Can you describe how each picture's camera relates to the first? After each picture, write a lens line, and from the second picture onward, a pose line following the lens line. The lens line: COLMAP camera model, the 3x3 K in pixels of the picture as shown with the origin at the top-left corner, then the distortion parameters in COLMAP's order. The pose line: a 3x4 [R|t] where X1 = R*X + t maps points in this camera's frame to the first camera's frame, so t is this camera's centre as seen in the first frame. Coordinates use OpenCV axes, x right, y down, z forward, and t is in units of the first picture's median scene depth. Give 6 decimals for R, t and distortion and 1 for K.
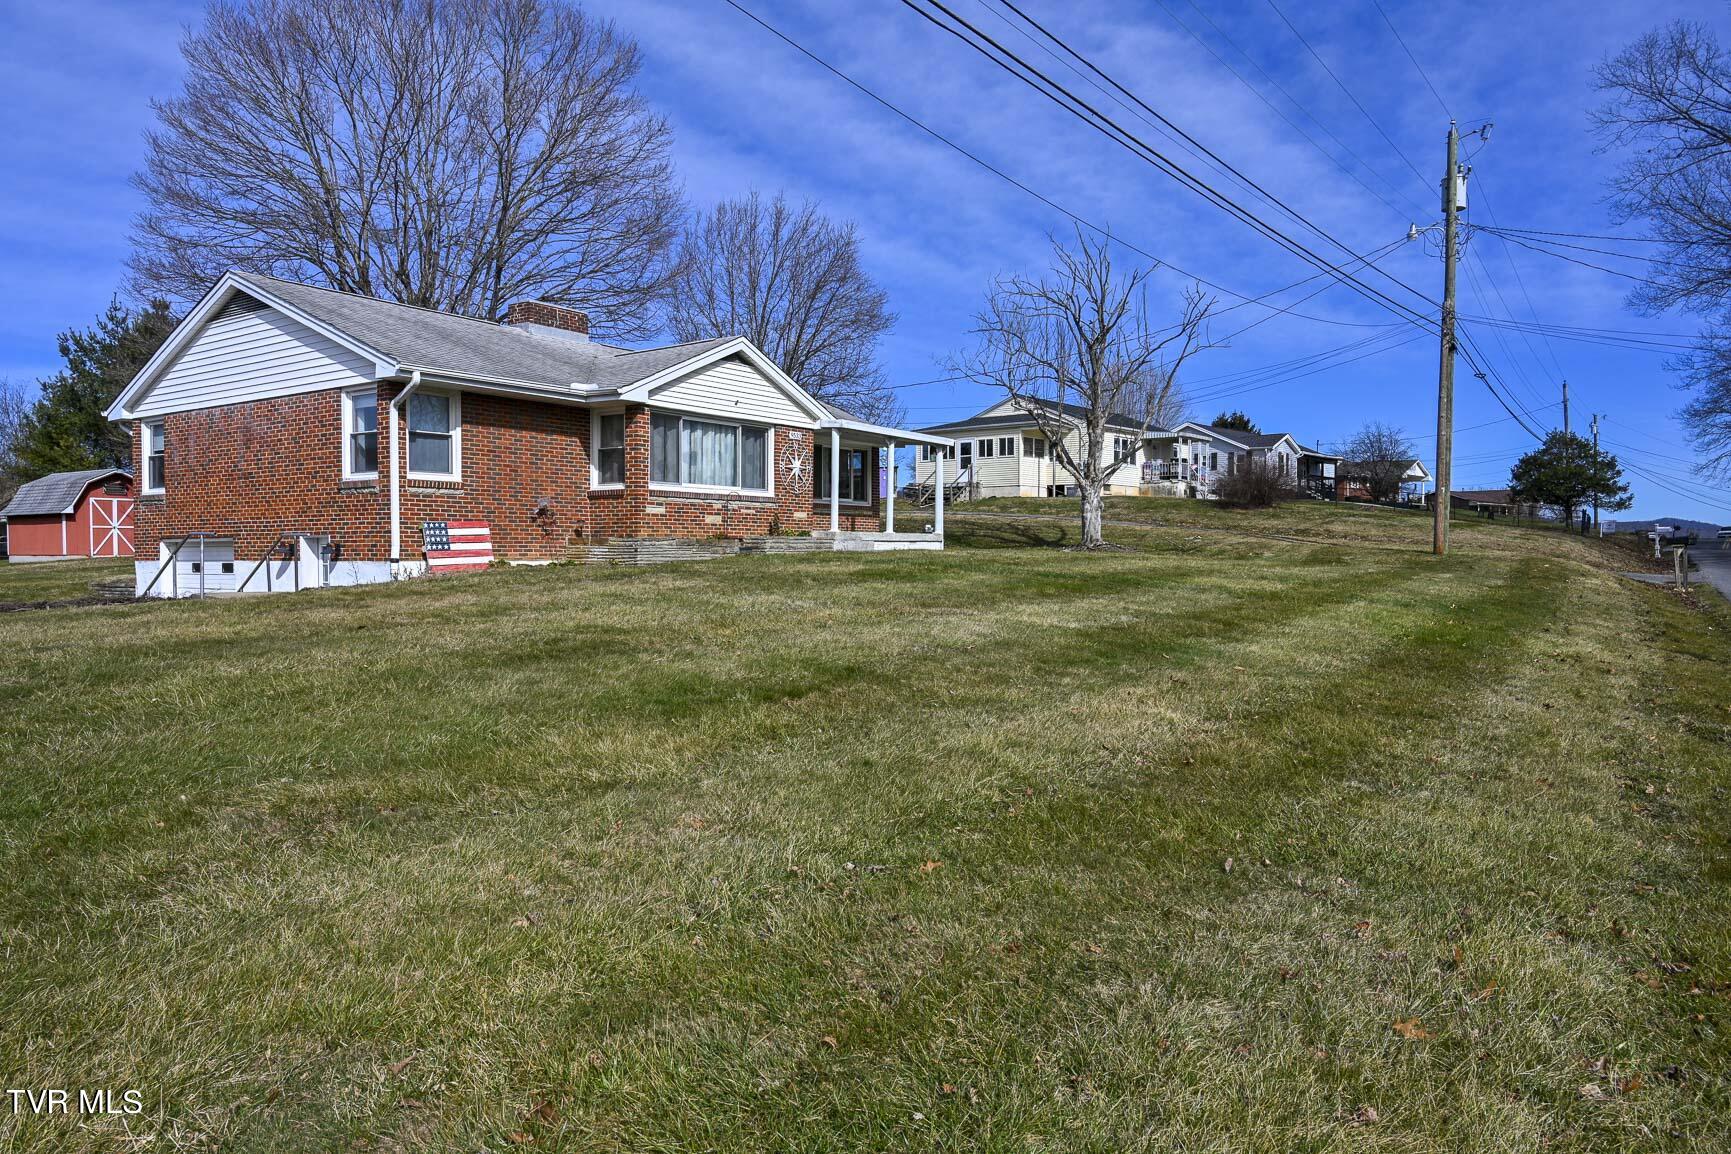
lens RADIAL K [[1182.4, 0, 870.6], [0, 1182.4, 597.2], [0, 0, 1]] dist [-0.003881, 0.002818]
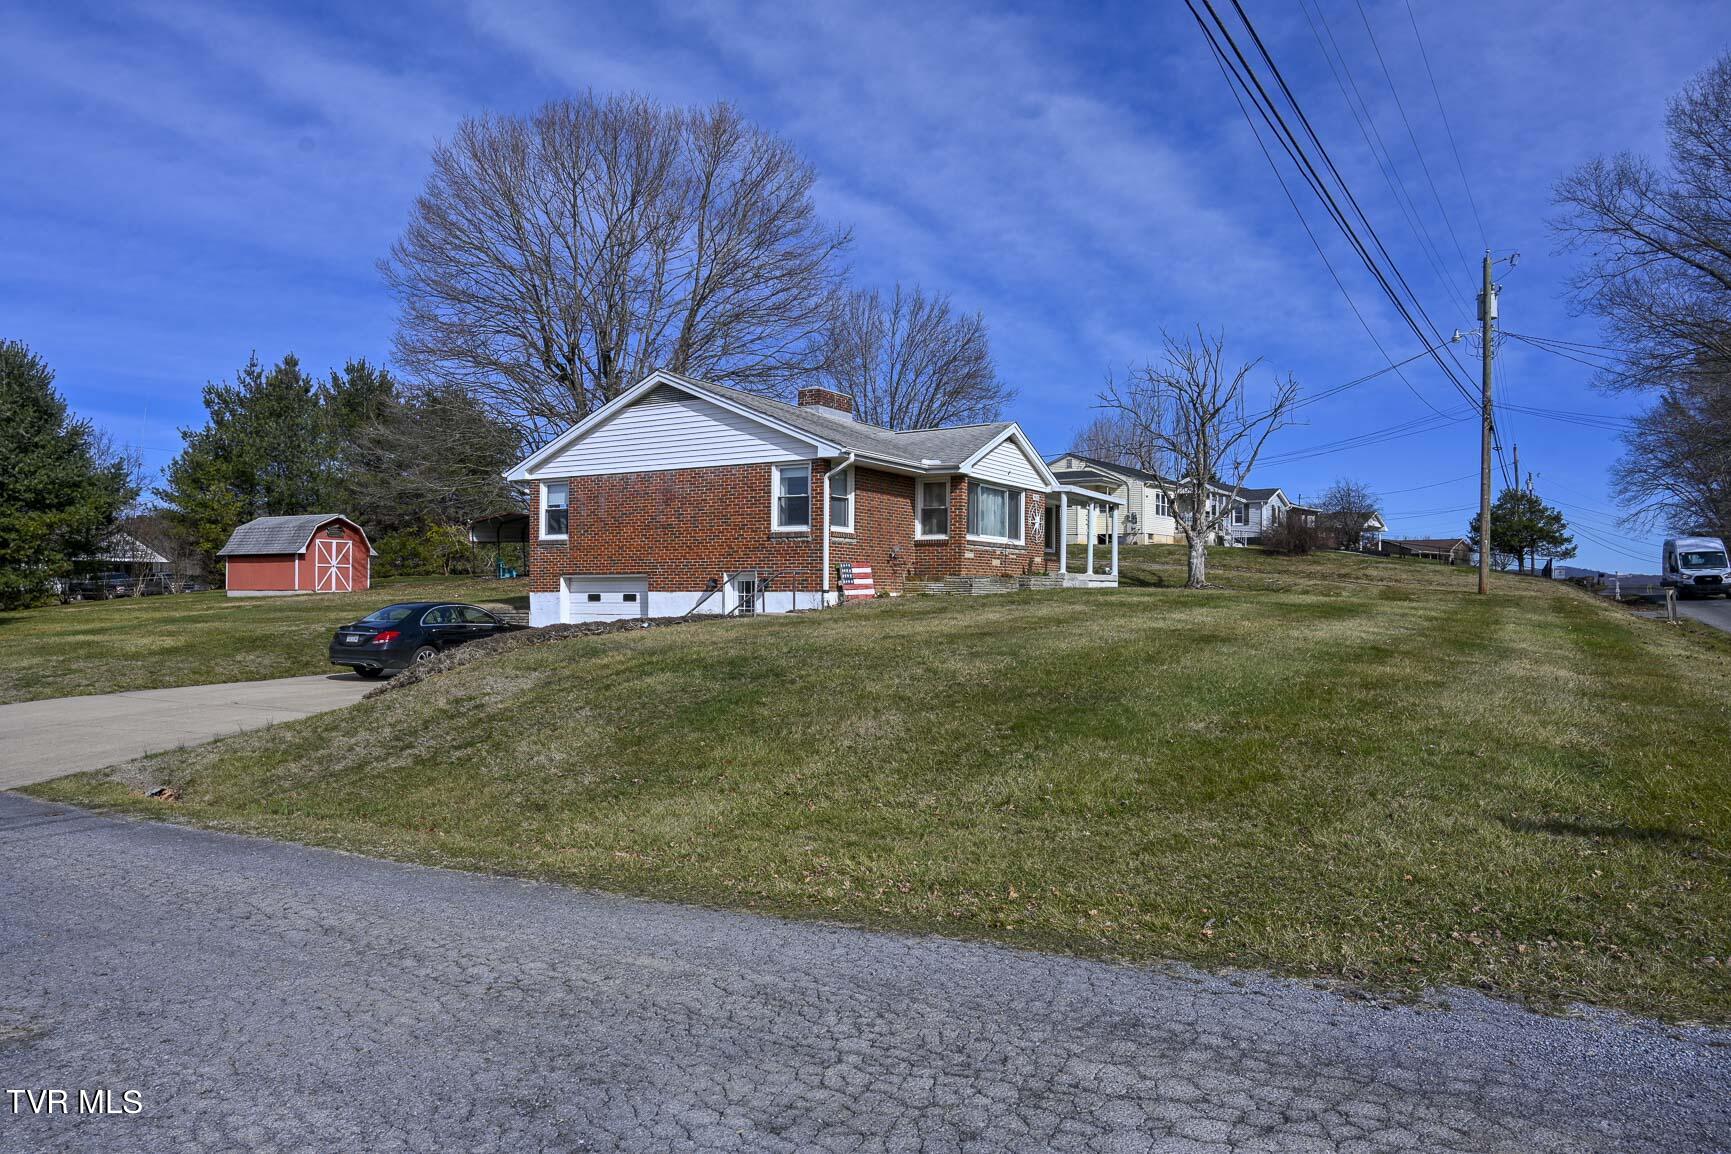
lens RADIAL K [[1195.5, 0, 865.5], [0, 1195.5, 577.0], [0, 0, 1]] dist [0.006468, 0.000438]
pose [[0.997395, 0.005471, 0.071928, -0.334447], [-0.001573, 0.998532, -0.054135, 0.019301], [-0.072119, 0.053881, 0.995940, -0.265571]]
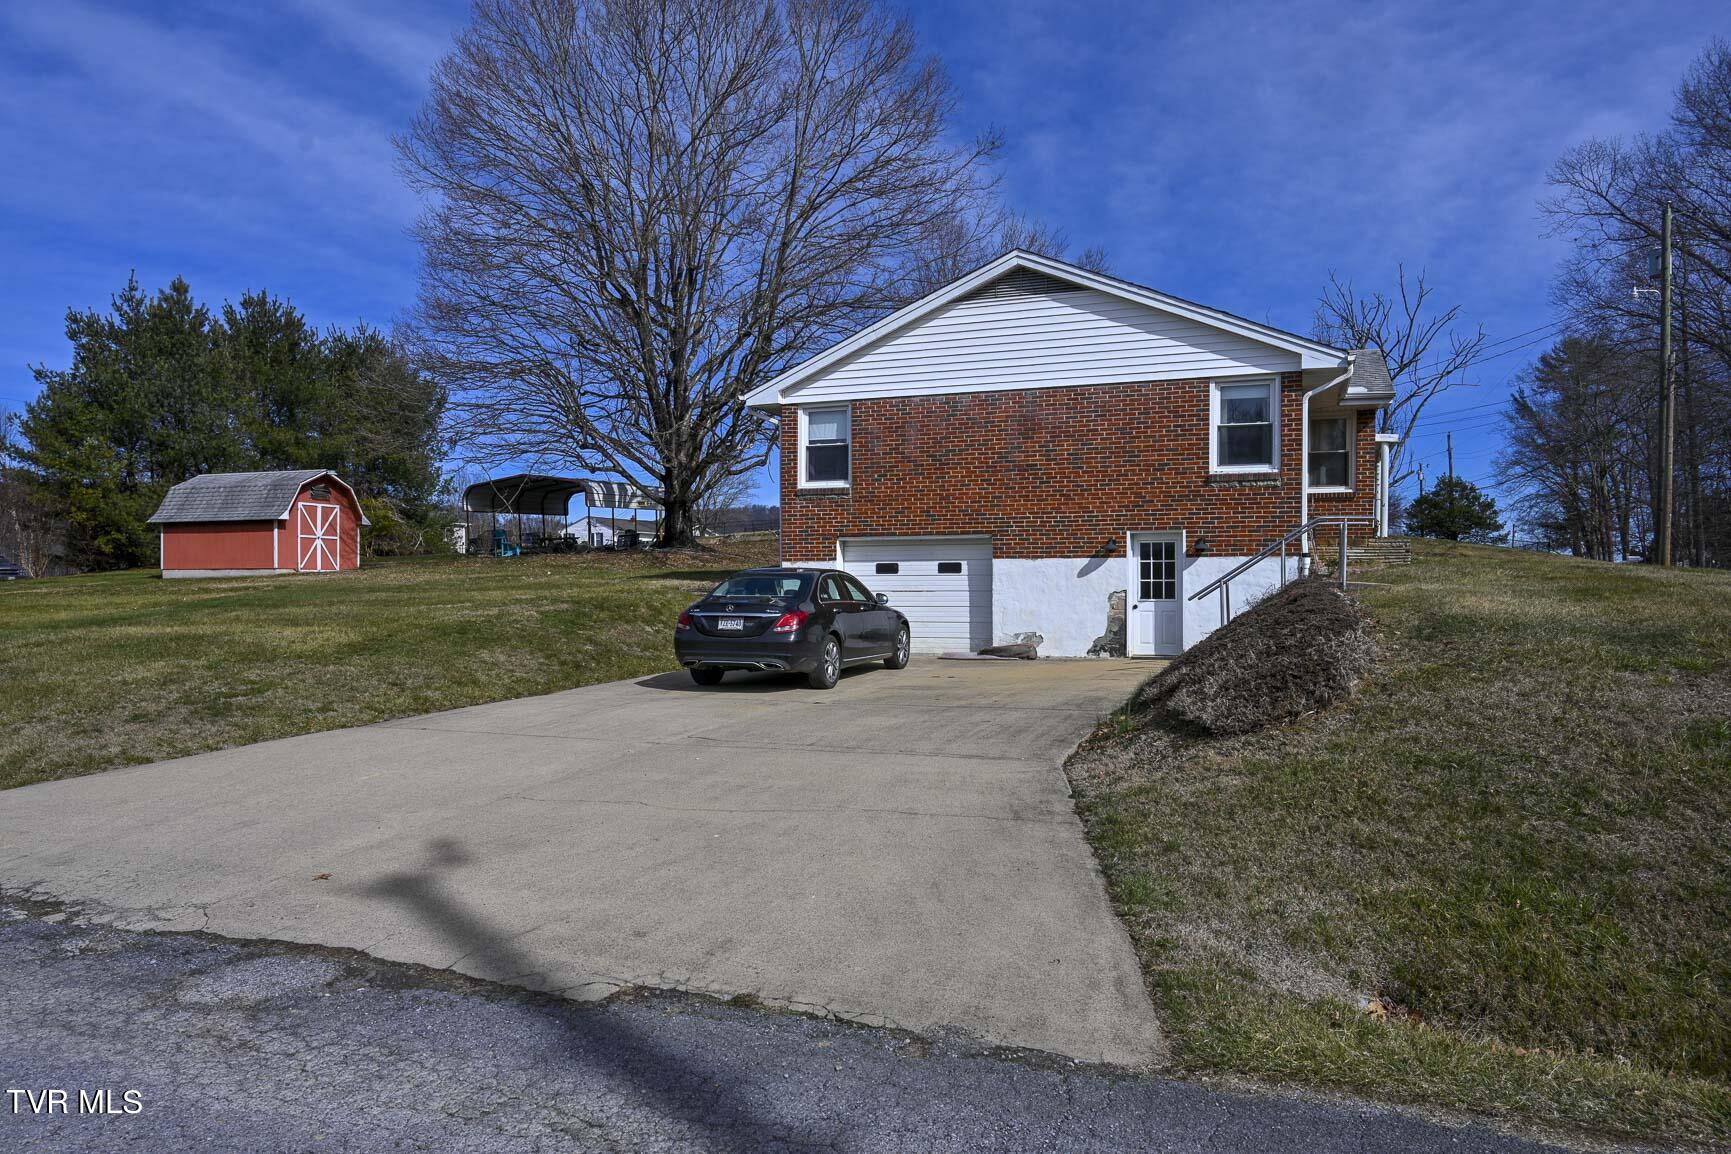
lens RADIAL K [[1148.9, 0, 866.6], [0, 1148.9, 604.5], [0, 0, 1]] dist [-0.007574, -0.003639]
pose [[0.963128, -0.003037, 0.269026, -0.741334], [0.009803, 0.999668, -0.023810, 0.021559], [-0.268865, 0.025569, 0.962839, 0.132709]]
